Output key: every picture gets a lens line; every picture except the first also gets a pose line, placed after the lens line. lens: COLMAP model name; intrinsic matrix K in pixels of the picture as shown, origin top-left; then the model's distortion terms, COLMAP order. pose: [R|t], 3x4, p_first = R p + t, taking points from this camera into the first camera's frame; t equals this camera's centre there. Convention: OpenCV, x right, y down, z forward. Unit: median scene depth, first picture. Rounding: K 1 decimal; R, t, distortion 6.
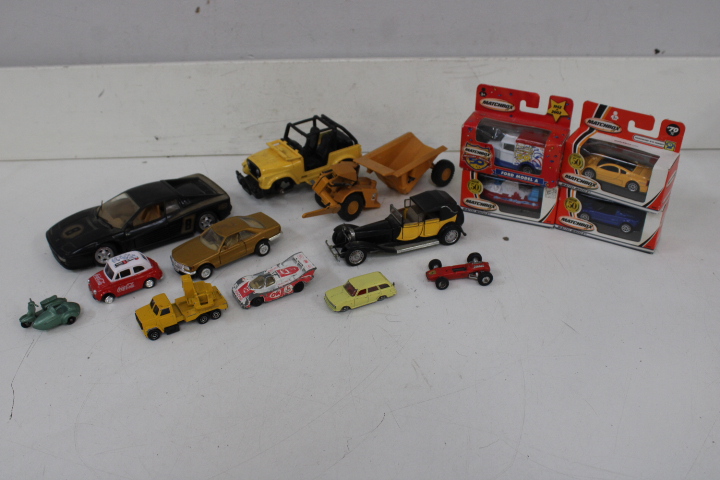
lens RADIAL K [[738.5, 0, 359.2], [0, 738.5, 236.8], [0, 0, 1]] dist [-0.090689, 0.031263]
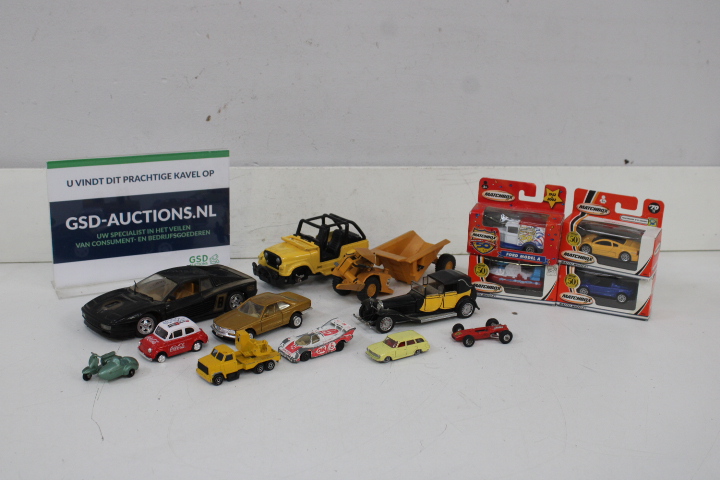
lens RADIAL K [[944.5, 0, 360.5], [0, 944.5, 239.9], [0, 0, 1]] dist [-0.027200, -0.038007]
pose [[0.990163, -0.000499, 0.139920, -0.227416], [0.036690, 0.965929, -0.256193, 0.253191], [-0.135025, 0.258806, 0.956445, -0.339542]]
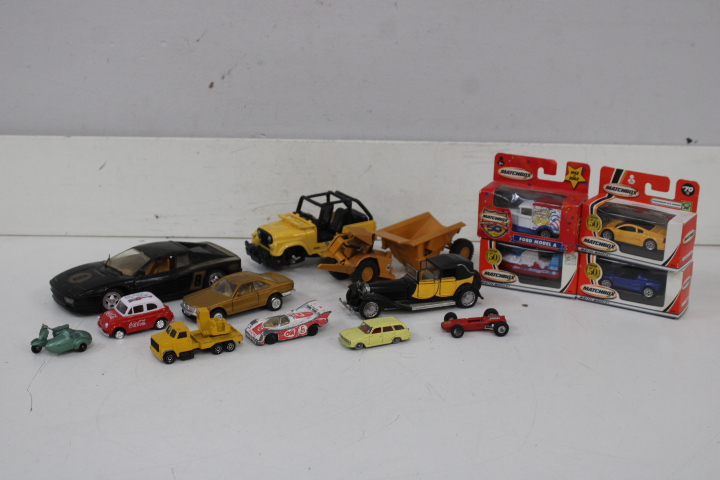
lens RADIAL K [[1086.5, 0, 360.7], [0, 1086.5, 240.8], [0, 0, 1]] dist [0.015513, -0.123072]
pose [[0.999597, 0.028390, 0.000282, -0.019736], [-0.027342, 0.965251, -0.259891, 0.305666], [-0.007651, 0.259778, 0.965638, -0.409436]]
